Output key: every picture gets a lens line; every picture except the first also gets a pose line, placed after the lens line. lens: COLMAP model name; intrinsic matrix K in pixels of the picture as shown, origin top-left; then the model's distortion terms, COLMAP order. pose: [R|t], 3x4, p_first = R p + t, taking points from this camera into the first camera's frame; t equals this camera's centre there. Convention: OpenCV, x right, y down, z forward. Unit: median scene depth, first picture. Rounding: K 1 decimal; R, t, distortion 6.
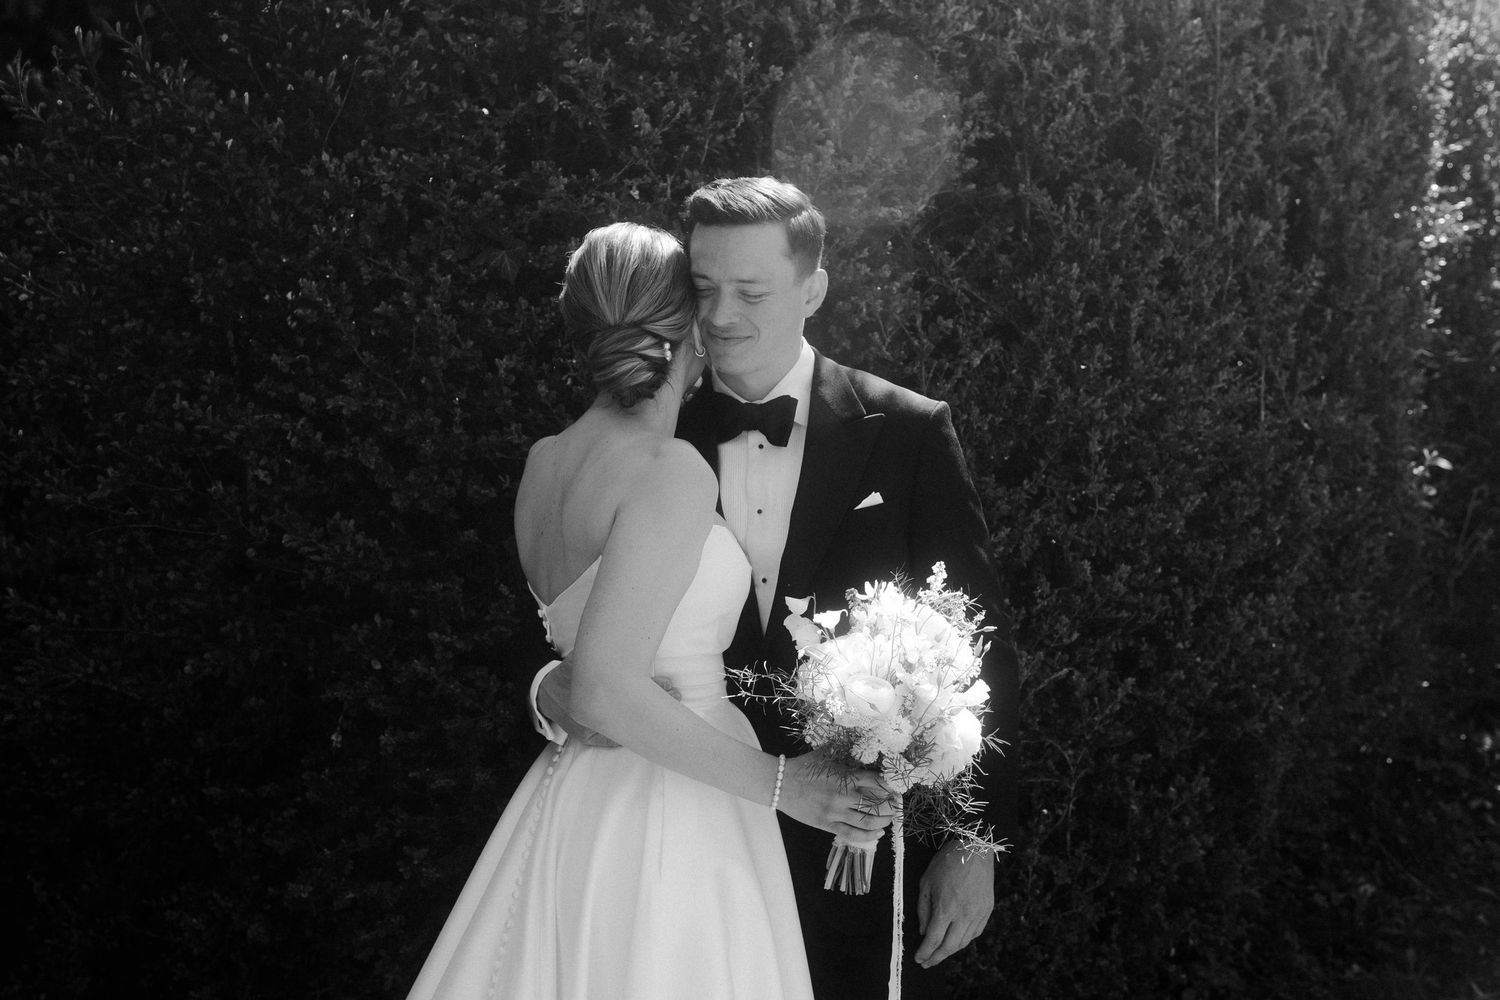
lens RADIAL K [[1675.1, 0, 778.3], [0, 1675.1, 501.8], [0, 0, 1]] dist [-0.024583, 0.041971]
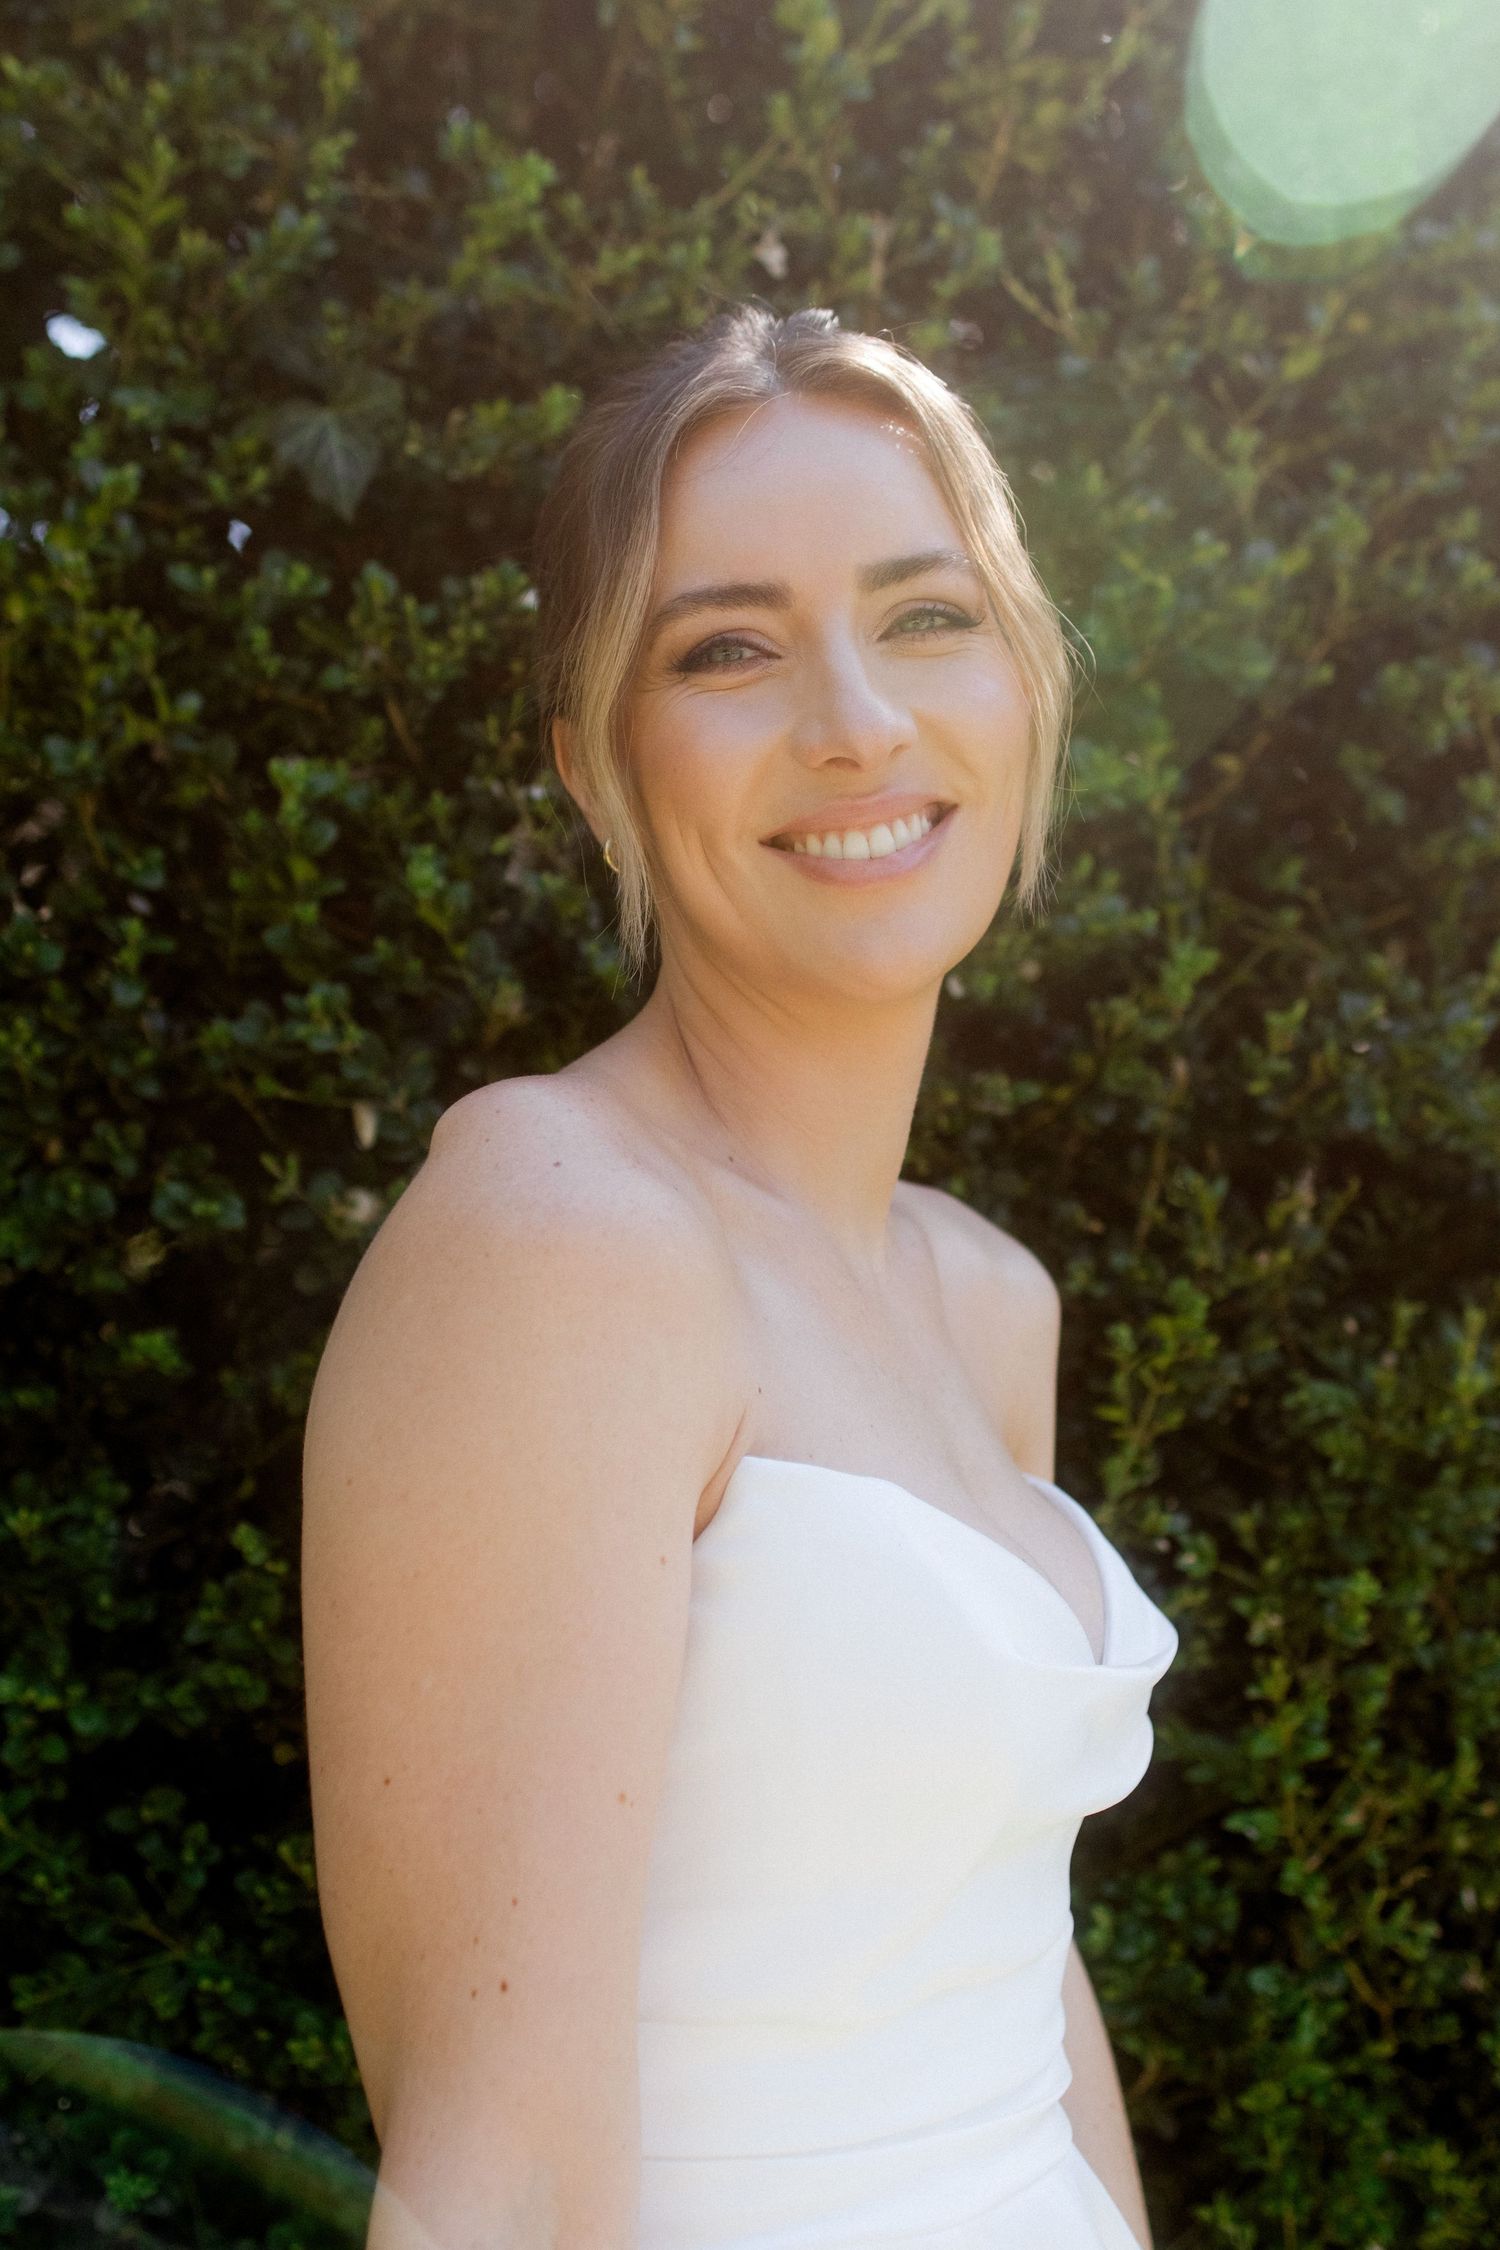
lens RADIAL K [[2446.6, 0, 750.0], [0, 2446.6, 1125.0], [0, 0, 1]] dist [0.015331, -0.008289]
pose [[0.997544, 0.061877, -0.032823, -0.066083], [-0.062525, 0.997861, -0.019082, -0.018267], [0.031572, 0.021087, 0.999279, 0.566894]]
